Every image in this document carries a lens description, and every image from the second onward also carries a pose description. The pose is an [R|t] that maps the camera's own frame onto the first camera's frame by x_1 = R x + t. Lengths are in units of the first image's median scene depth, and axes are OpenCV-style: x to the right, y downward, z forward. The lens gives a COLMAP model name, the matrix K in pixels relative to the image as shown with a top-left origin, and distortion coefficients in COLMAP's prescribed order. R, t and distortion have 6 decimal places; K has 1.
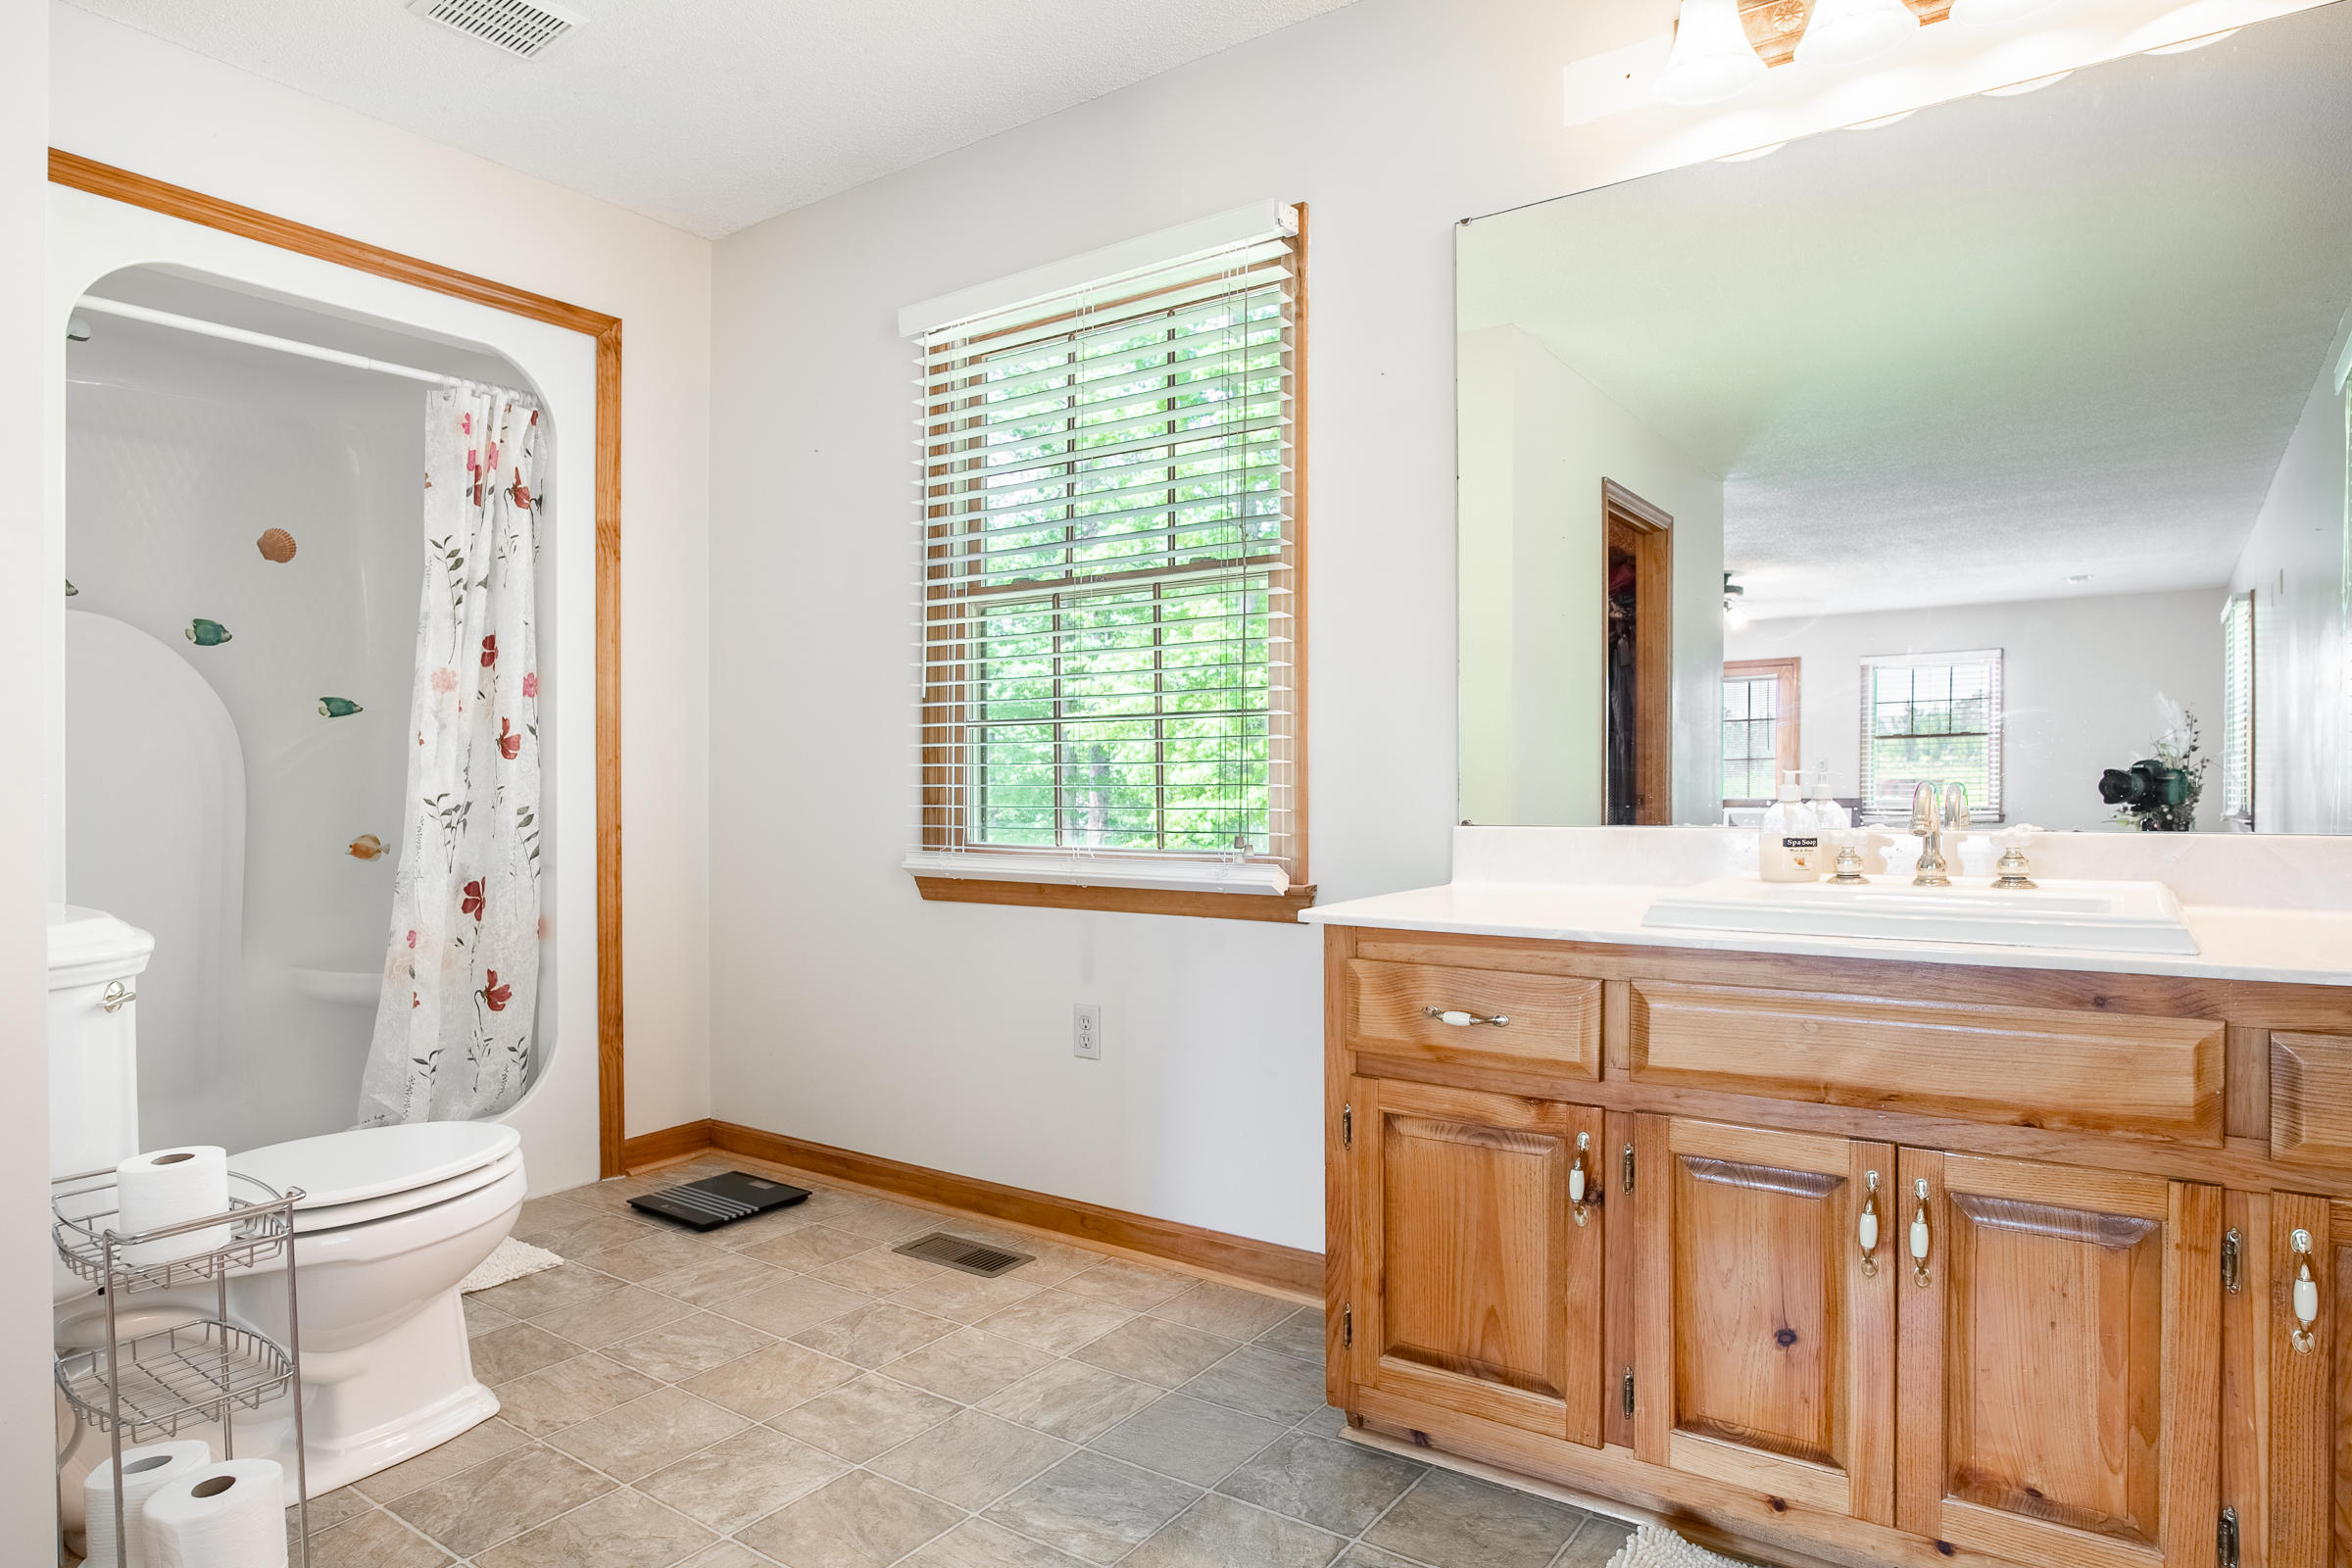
lens RADIAL K [[1366.5, 0, 1166.4], [0, 1366.5, 800.8], [0, 0, 1]] dist [-0.029986, 0.012353]
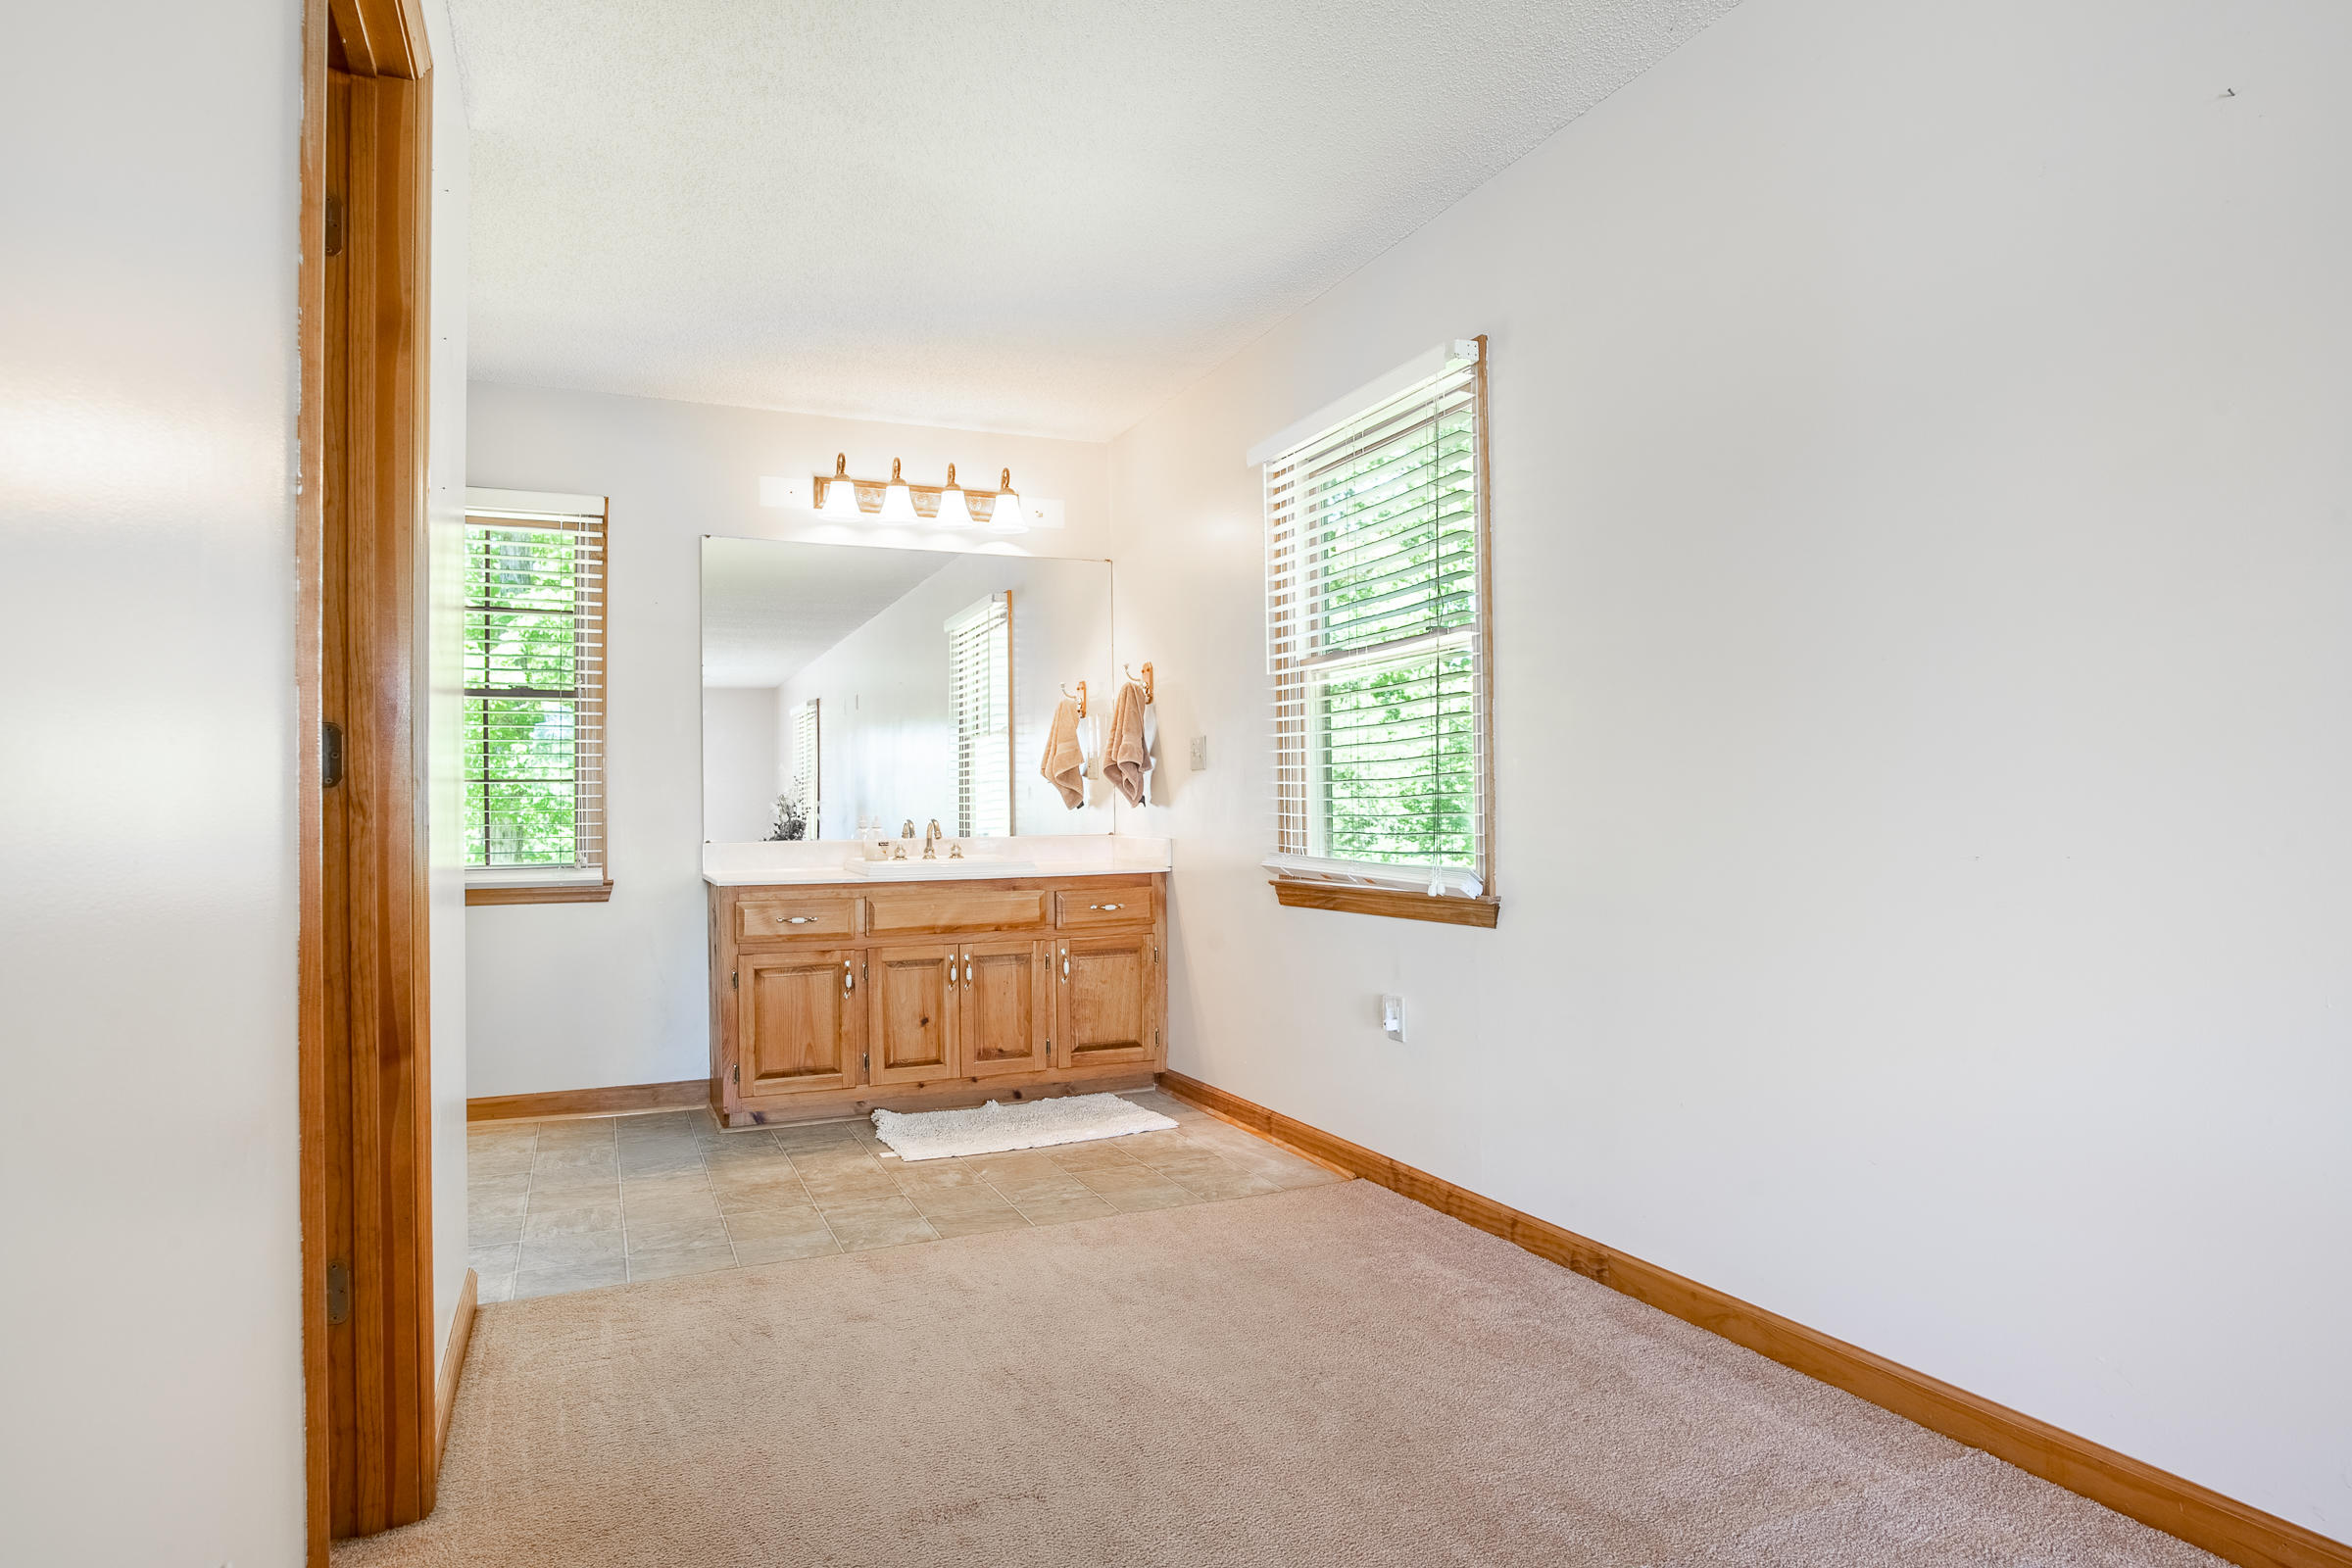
lens RADIAL K [[1366.5, 0, 1166.4], [0, 1366.5, 800.8], [0, 0, 1]] dist [-0.029986, 0.012353]
pose [[0.529688, 0.006048, 0.848171, -1.625998], [0.018679, 0.999649, -0.018793, 0.010625], [-0.847987, 0.025797, 0.529389, -0.886509]]
